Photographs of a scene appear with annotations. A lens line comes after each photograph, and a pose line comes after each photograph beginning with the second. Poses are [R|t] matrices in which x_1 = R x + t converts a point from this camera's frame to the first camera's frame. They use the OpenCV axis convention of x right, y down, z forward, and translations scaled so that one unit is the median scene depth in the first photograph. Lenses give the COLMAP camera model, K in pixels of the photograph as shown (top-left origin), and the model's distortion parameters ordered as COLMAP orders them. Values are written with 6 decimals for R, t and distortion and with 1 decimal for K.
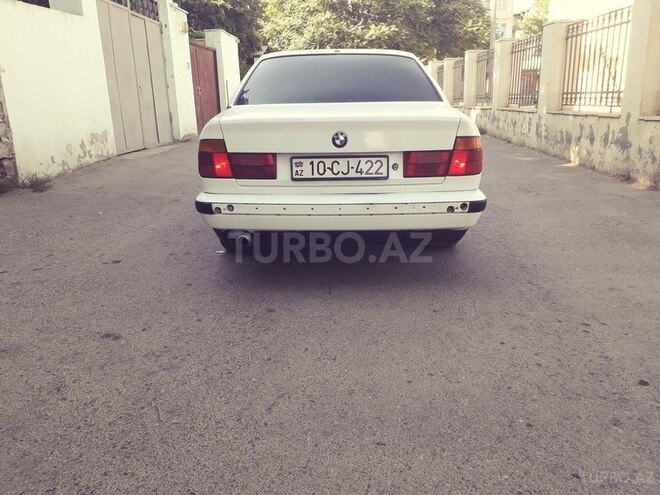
lens RADIAL K [[518.5, 0, 323.4], [0, 518.5, 242.9], [0, 0, 1]] dist [0.009045, -0.019005]
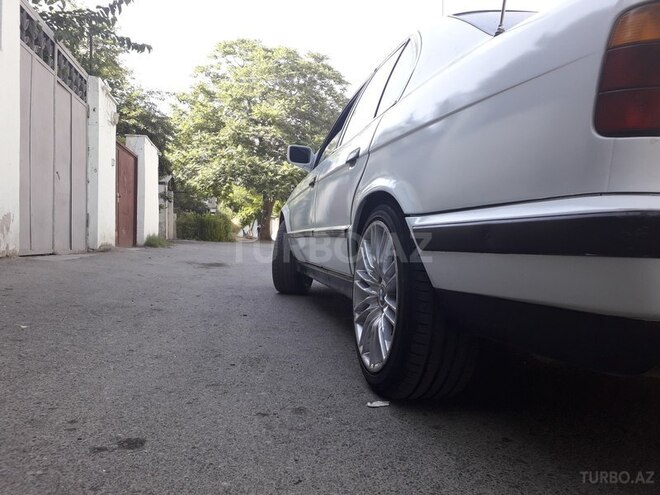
lens RADIAL K [[518.5, 0, 337.5], [0, 518.5, 250.3], [0, 0, 1]] dist [0.009045, -0.019005]
pose [[0.969914, 0.042145, 0.239771, -0.082985], [0.019248, 0.968542, -0.248105, -0.000235], [-0.242684, 0.245256, 0.938591, 0.140951]]
